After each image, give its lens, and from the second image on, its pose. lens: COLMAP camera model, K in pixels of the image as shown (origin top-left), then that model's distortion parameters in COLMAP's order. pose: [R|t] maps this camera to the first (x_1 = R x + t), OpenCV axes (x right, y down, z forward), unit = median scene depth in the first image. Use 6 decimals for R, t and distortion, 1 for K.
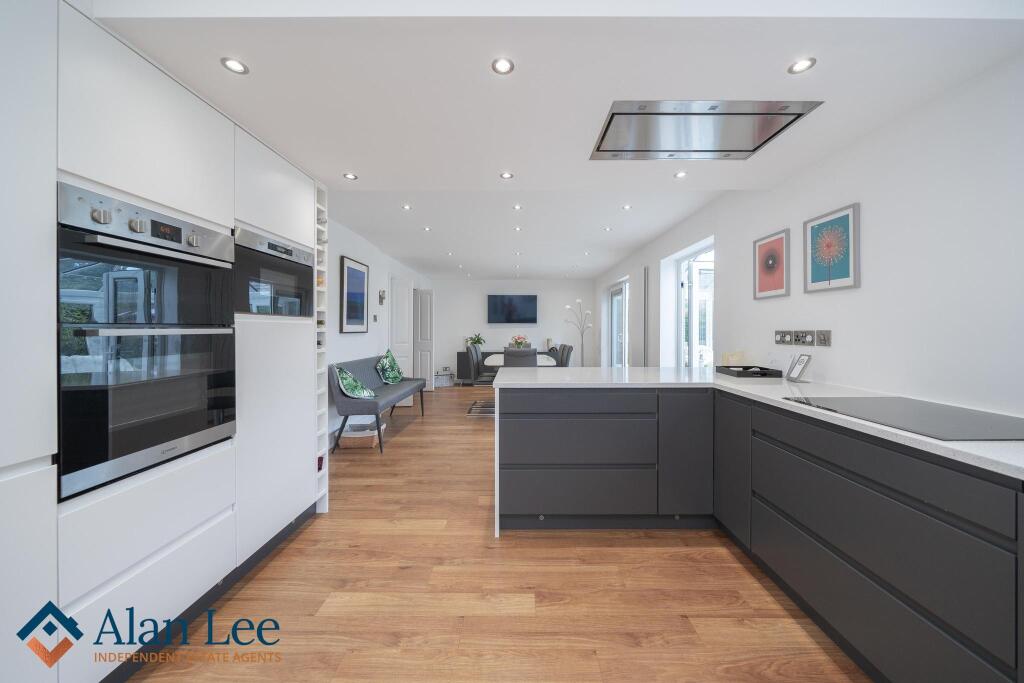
lens RADIAL K [[355.4, 0, 515.4], [0, 355.4, 328.5], [0, 0, 1]] dist [-0.000020, -0.000001]
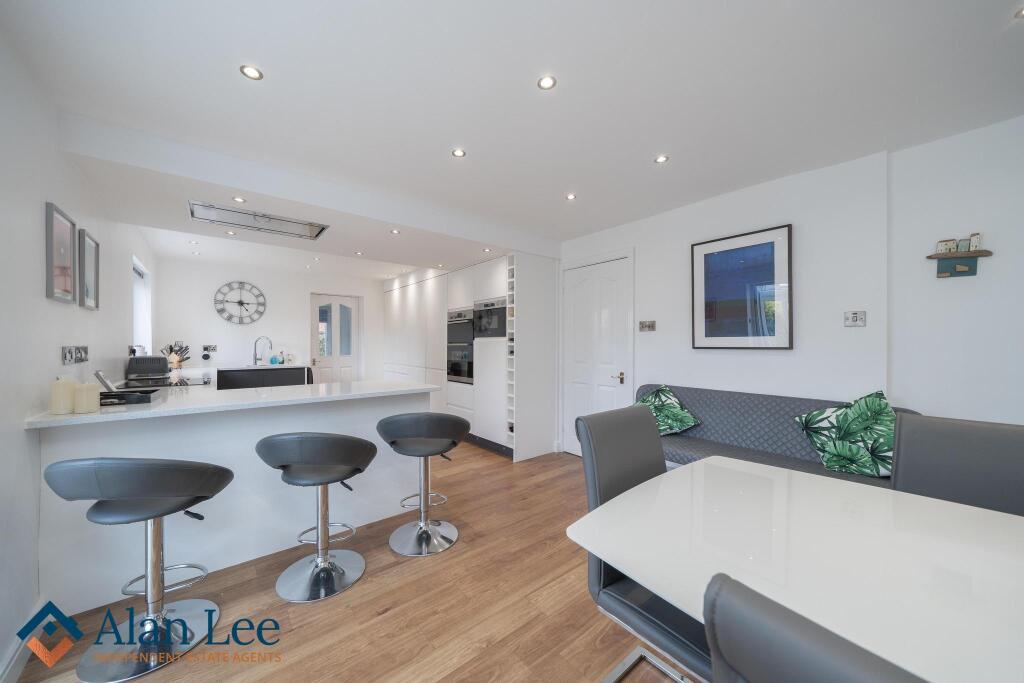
lens RADIAL K [[368.7, 0, 512.0], [0, 368.7, 341.5], [0, 0, 1]] dist [-0.000115, -0.000003]
pose [[-0.764329, 0.002794, -0.644821, 0.526658], [0.006208, 0.999976, -0.003025, -0.003229], [0.644797, -0.006316, -0.764328, 2.302231]]
